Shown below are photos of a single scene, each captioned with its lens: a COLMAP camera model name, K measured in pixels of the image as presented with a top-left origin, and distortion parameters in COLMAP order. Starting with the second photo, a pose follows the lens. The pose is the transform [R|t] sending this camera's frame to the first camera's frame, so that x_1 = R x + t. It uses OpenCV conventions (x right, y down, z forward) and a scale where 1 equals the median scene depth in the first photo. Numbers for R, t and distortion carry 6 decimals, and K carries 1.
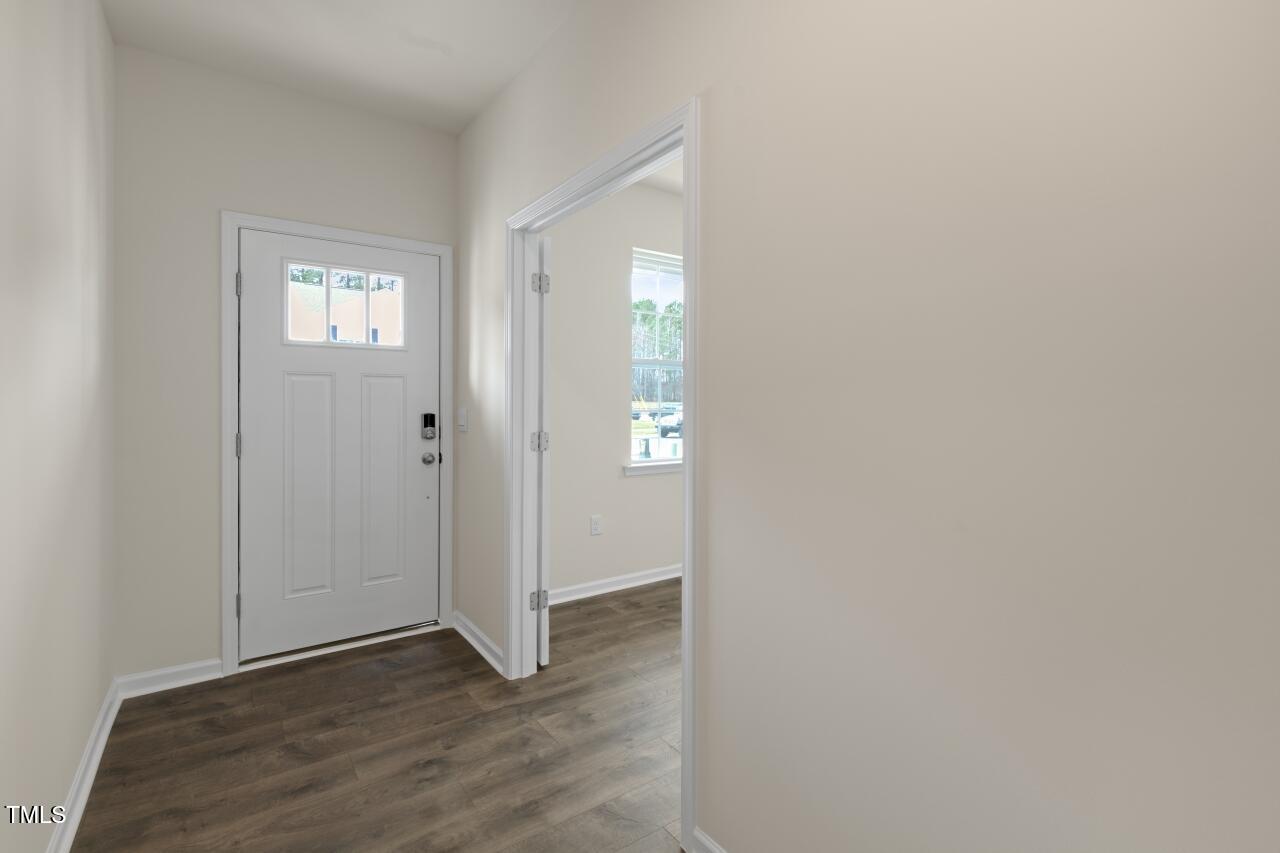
lens RADIAL K [[585.1, 0, 636.2], [0, 585.1, 415.7], [0, 0, 1]] dist [0.004662, 0.000870]
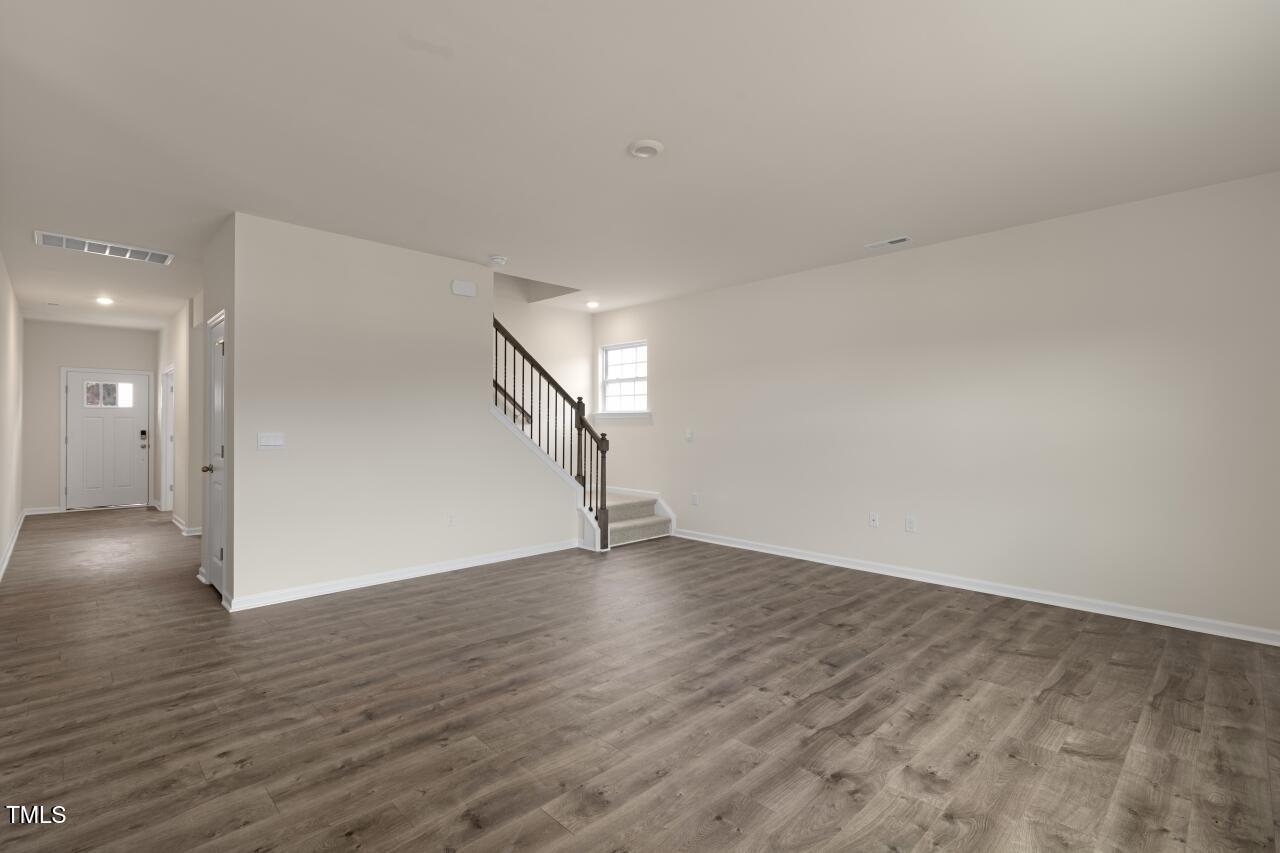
lens RADIAL K [[585.1, 0, 644.2], [0, 585.1, 432.2], [0, 0, 1]] dist [0.004662, 0.000870]
pose [[0.970067, -0.005092, 0.242783, 1.308753], [0.009240, 0.999830, -0.015950, 0.073022], [-0.242660, 0.017715, 0.969950, -2.352660]]
